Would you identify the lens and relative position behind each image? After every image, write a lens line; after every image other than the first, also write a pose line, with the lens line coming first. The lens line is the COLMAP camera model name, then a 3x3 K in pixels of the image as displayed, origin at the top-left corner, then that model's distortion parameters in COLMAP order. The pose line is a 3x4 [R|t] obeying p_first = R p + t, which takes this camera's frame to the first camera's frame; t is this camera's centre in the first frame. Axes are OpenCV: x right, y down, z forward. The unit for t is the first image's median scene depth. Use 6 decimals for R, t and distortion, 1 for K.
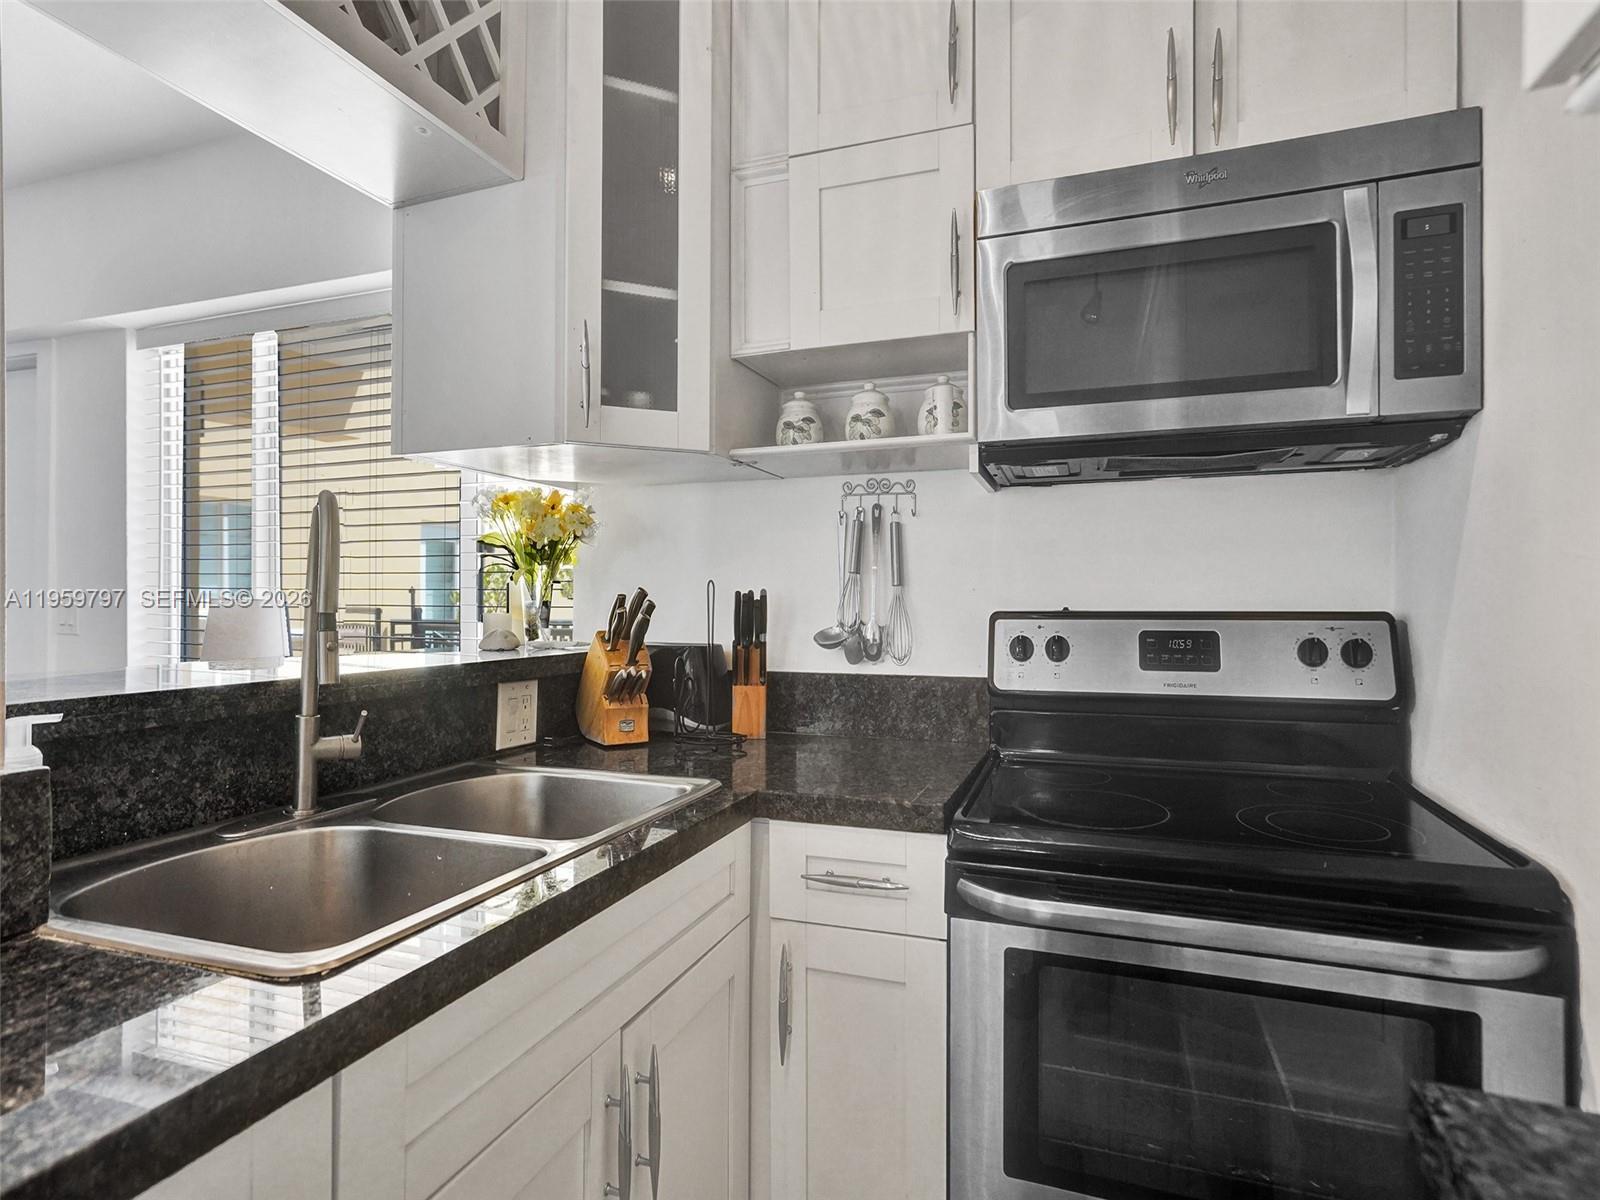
lens RADIAL K [[838.1, 0, 798.5], [0, 838.1, 593.6], [0, 0, 1]] dist [0.000042, 0.000370]
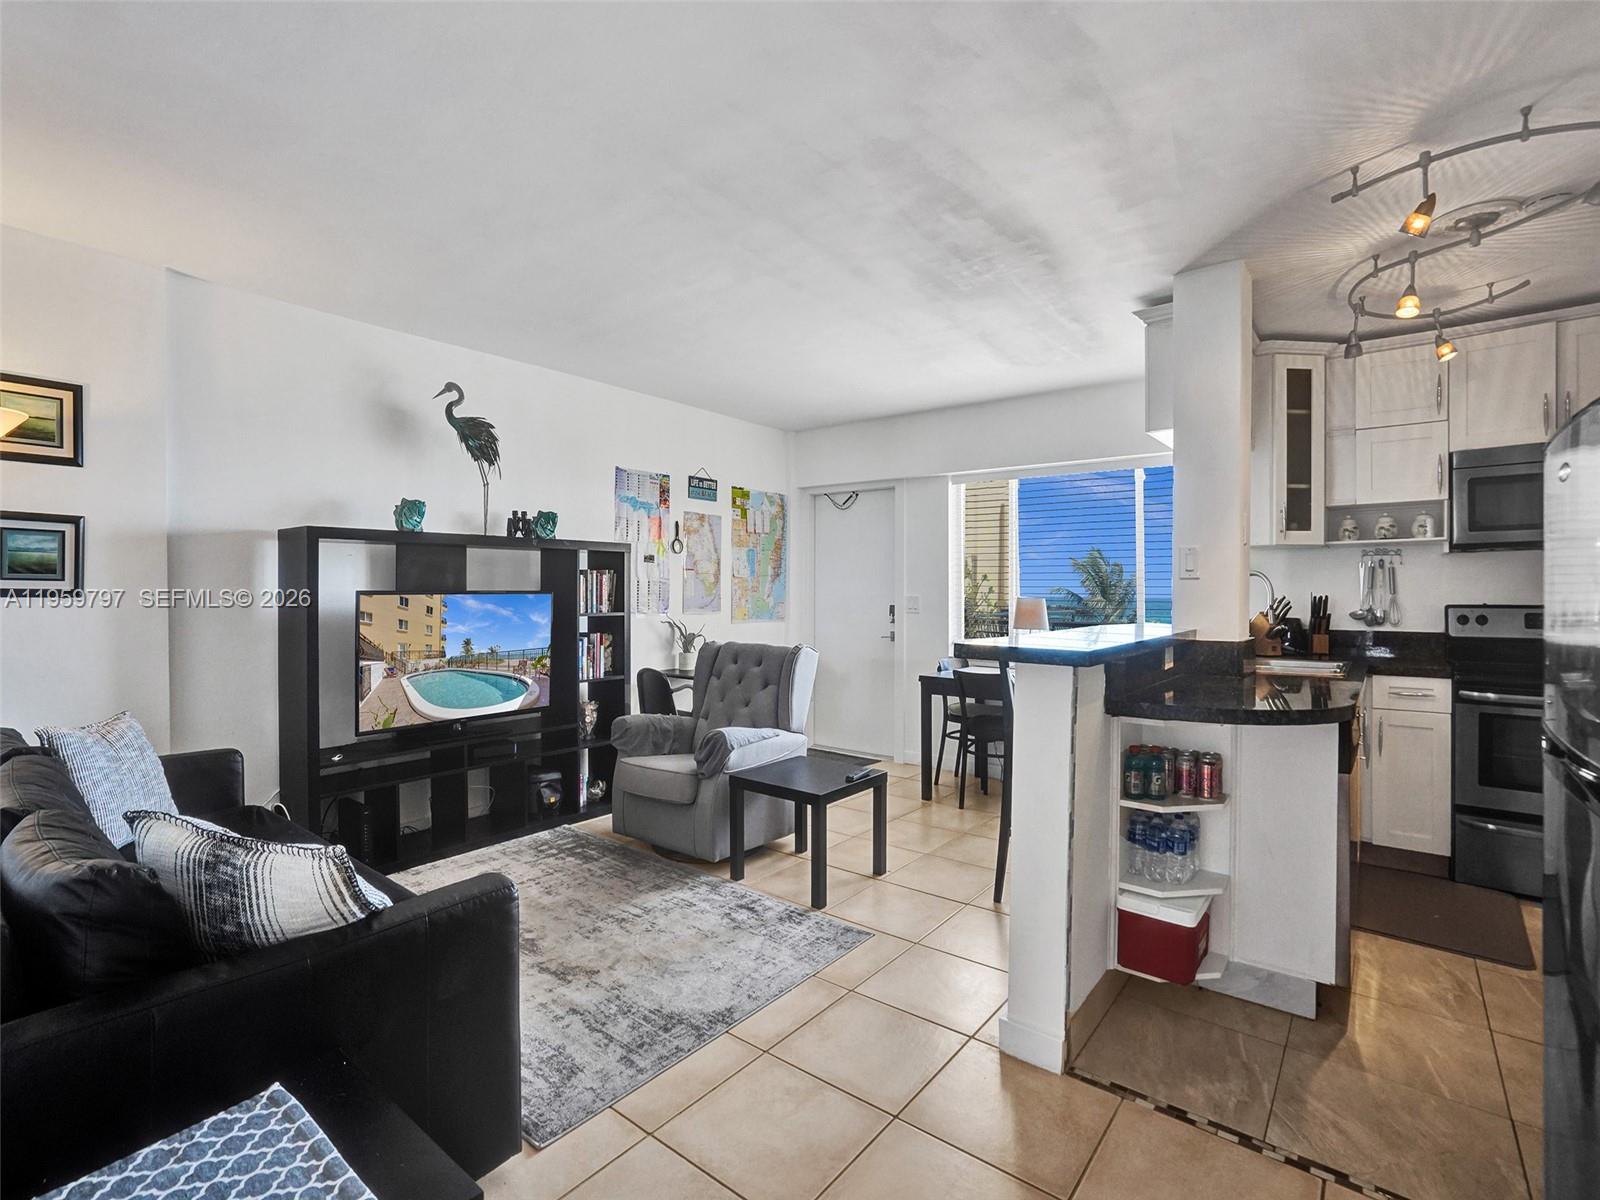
lens RADIAL K [[749.6, 0, 798.1], [0, 749.6, 594.9], [0, 0, 1]] dist [-0.038098, 0.018797]
pose [[0.947385, 0.000553, -0.320096, -0.914787], [0.003311, 0.999928, 0.011526, -0.041386], [0.320079, -0.011980, 0.947315, -1.717315]]
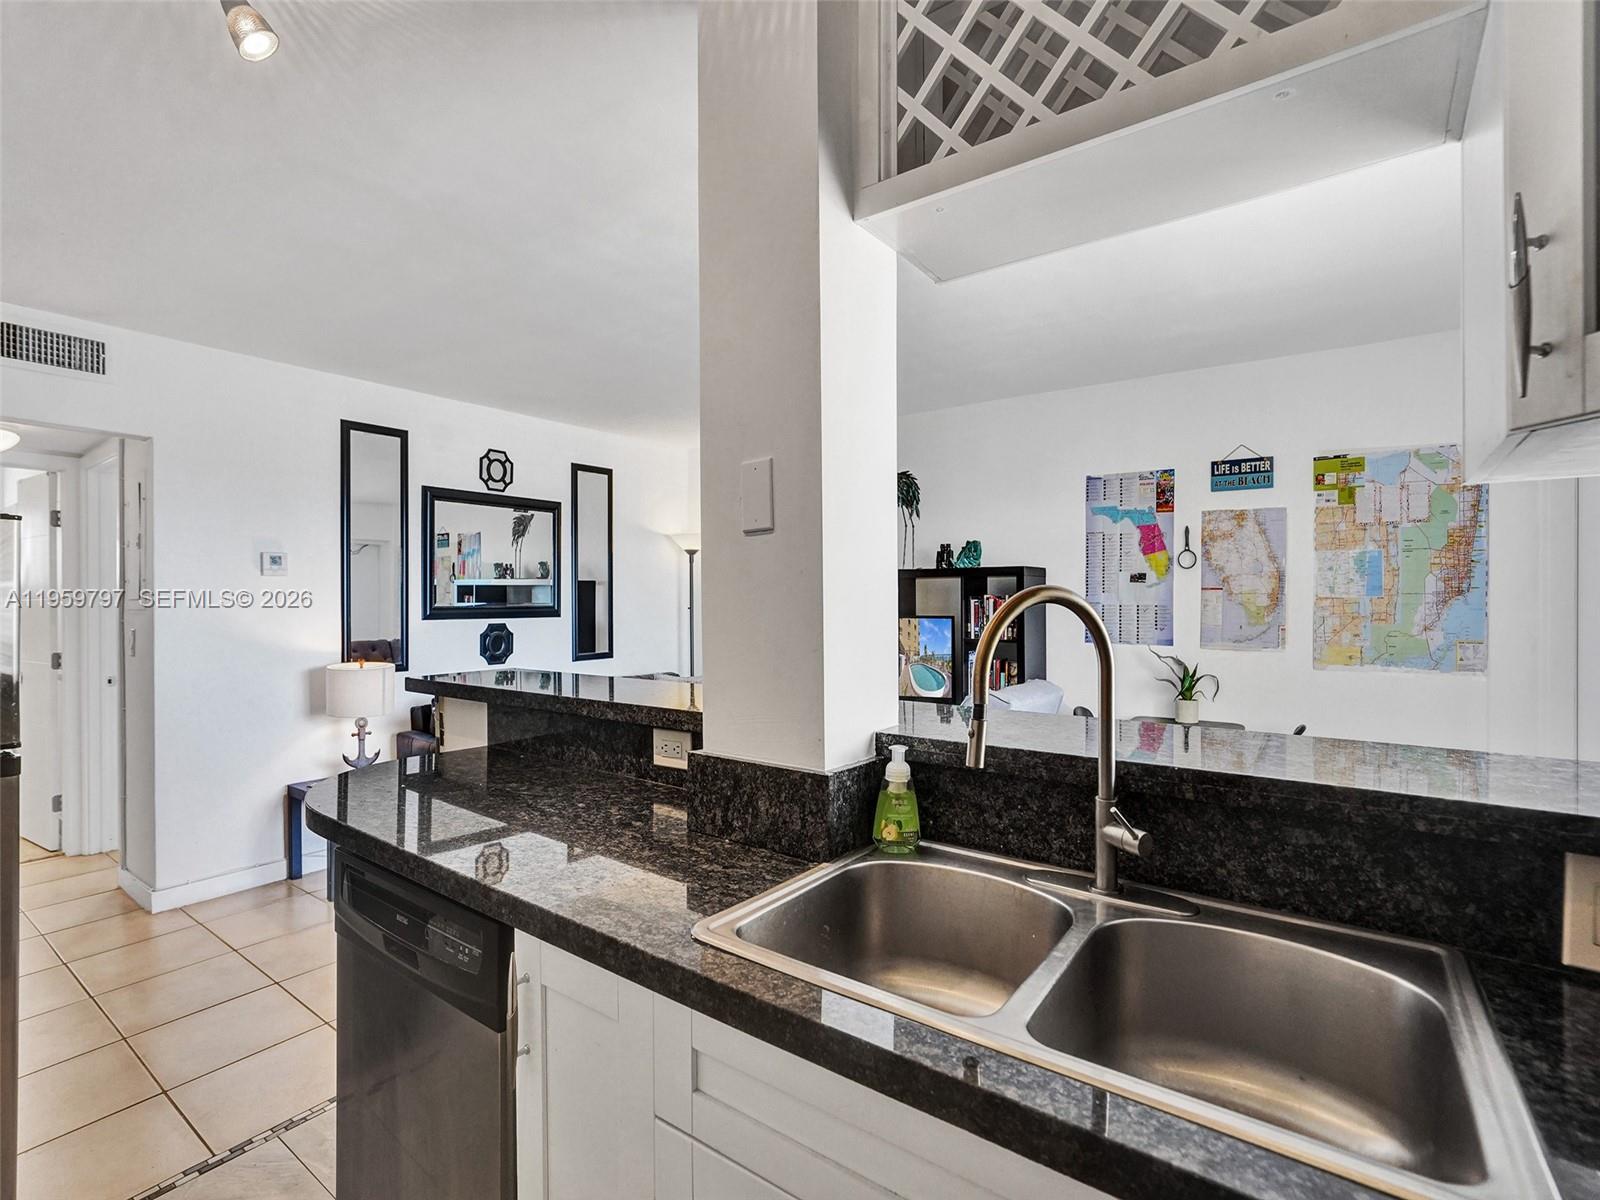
lens RADIAL K [[758.5, 0, 800.0], [0, 758.5, 600.0], [0, 0, 1]] dist [-0.013130, 0.000446]
pose [[-0.279776, -0.004530, -0.960055, 0.313452], [0.005637, 0.999964, -0.006361, -0.072156], [0.960049, -0.007192, -0.279741, 0.669845]]
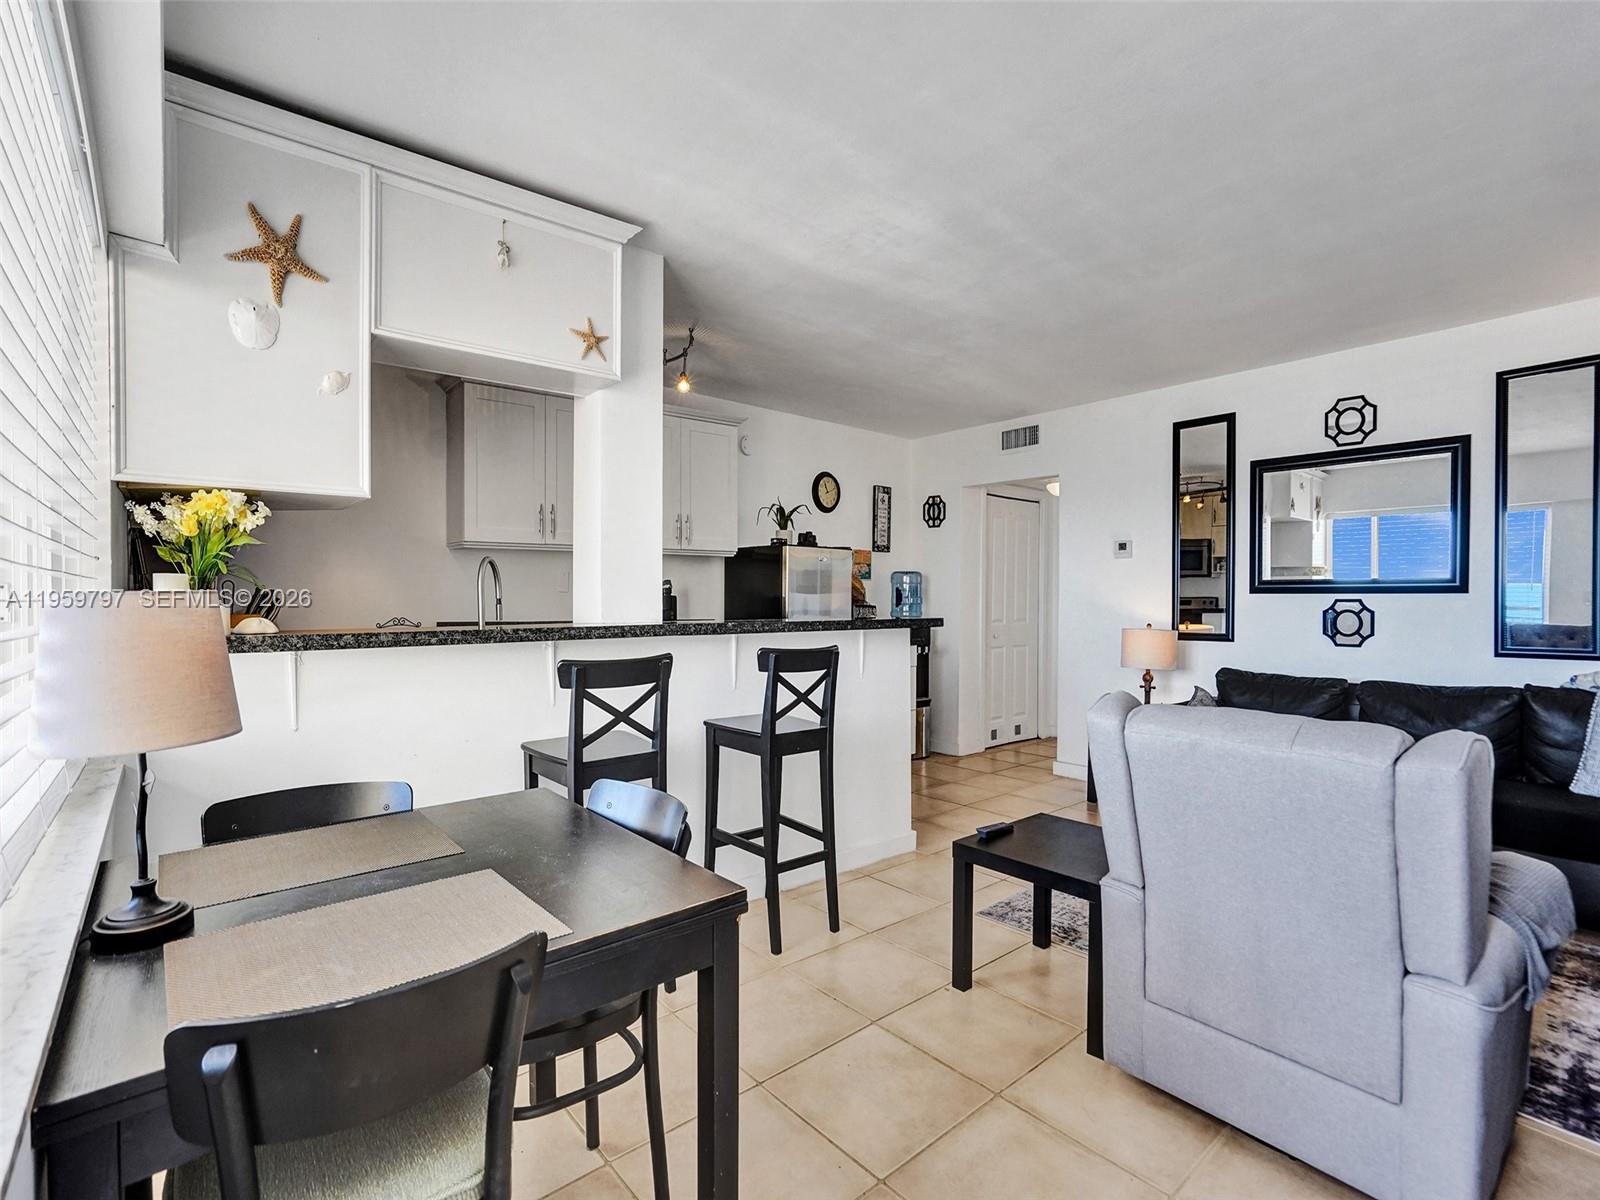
lens RADIAL K [[749.5, 0, 787.2], [0, 749.5, 600.8], [0, 0, 1]] dist [-0.041971, 0.020341]
pose [[-0.861538, -0.008748, 0.507618, -1.804444], [-0.009297, 0.999956, 0.001454, 0.011243], [-0.507608, -0.003466, -0.861581, 1.773129]]
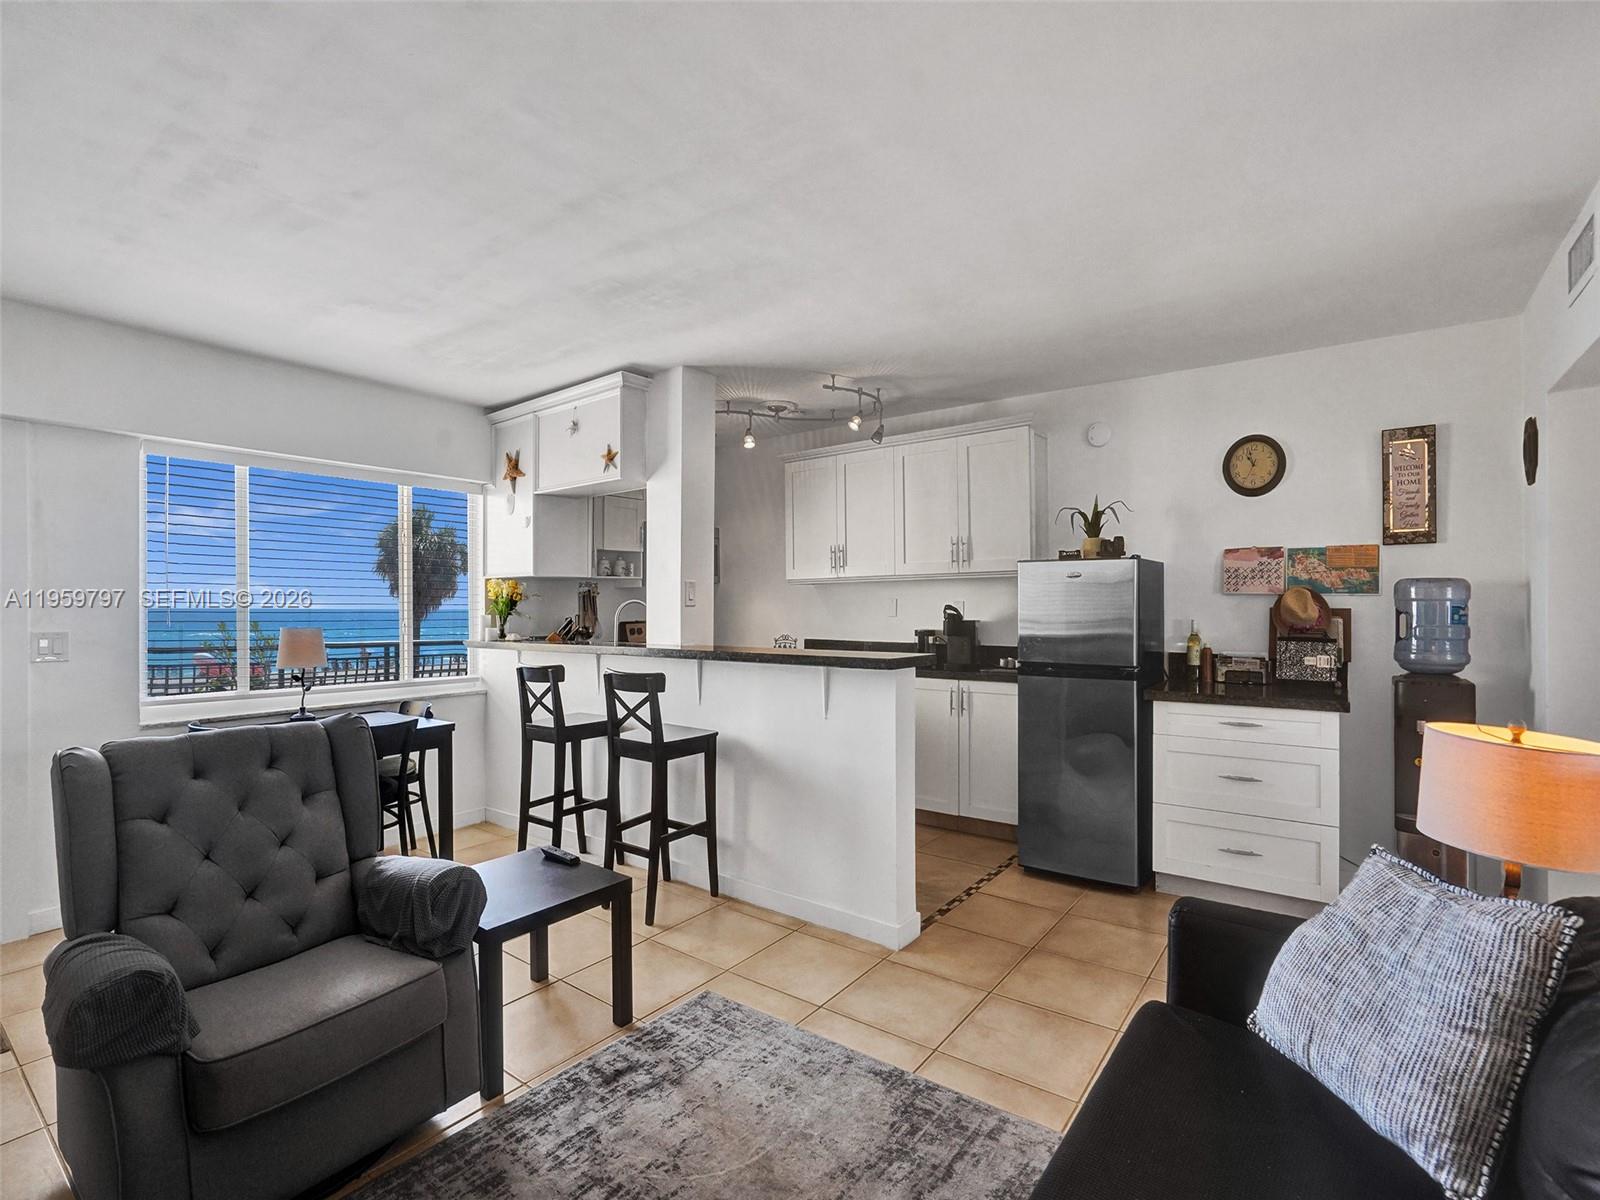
lens RADIAL K [[758.5, 0, 800.0], [0, 758.5, 600.0], [0, 0, 1]] dist [-0.013130, 0.000446]
pose [[0.292820, 0.002541, 0.956164, -2.813357], [0.000130, 0.999996, -0.002698, -0.072293], [-0.956168, 0.000914, 0.292819, -0.696952]]
